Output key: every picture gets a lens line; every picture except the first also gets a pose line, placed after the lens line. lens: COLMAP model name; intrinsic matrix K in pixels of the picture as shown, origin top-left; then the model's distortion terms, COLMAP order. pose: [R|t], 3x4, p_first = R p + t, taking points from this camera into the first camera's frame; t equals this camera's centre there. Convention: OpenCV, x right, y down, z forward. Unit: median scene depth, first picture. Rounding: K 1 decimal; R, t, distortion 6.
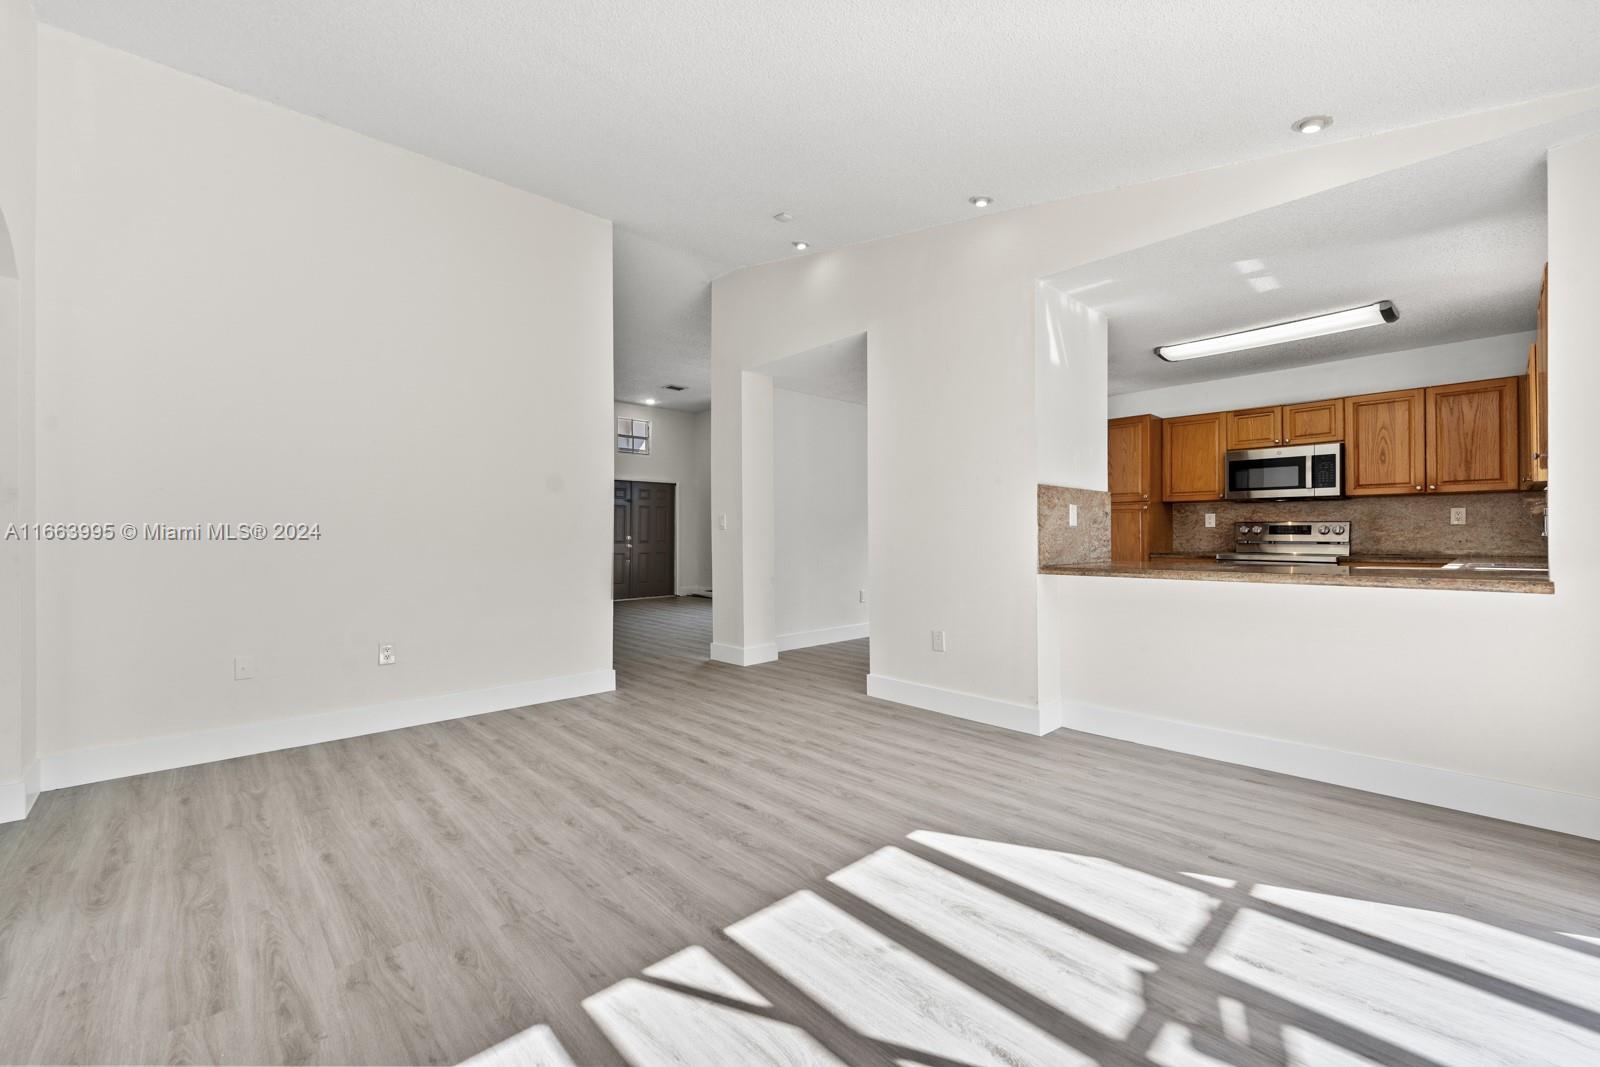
lens RADIAL K [[652.7, 0, 799.3], [0, 652.7, 537.1], [0, 0, 1]] dist [-0.001182, -0.000373]
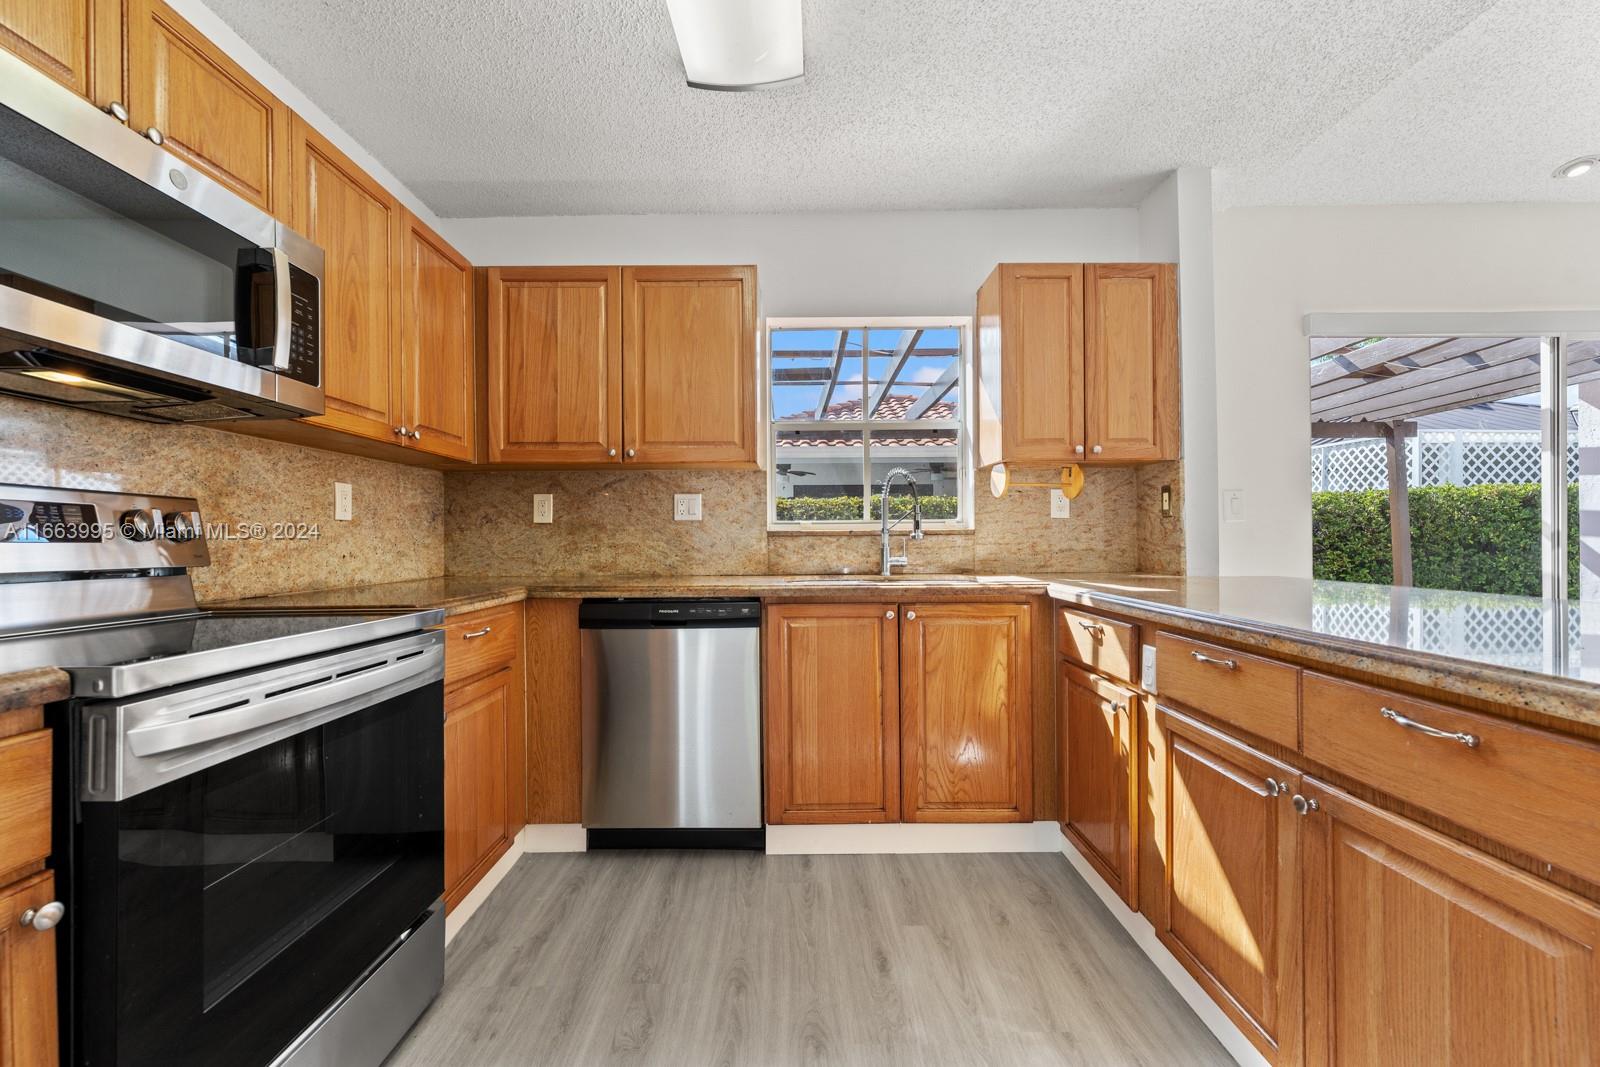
lens RADIAL K [[650.1, 0, 792.7], [0, 650.1, 535.4], [0, 0, 1]] dist [-0.001355, -0.000169]
pose [[-0.733438, 0.013384, 0.679624, 0.753643], [0.013864, 0.999893, -0.004729, -0.003325], [-0.679615, 0.005953, -0.733545, 1.794680]]
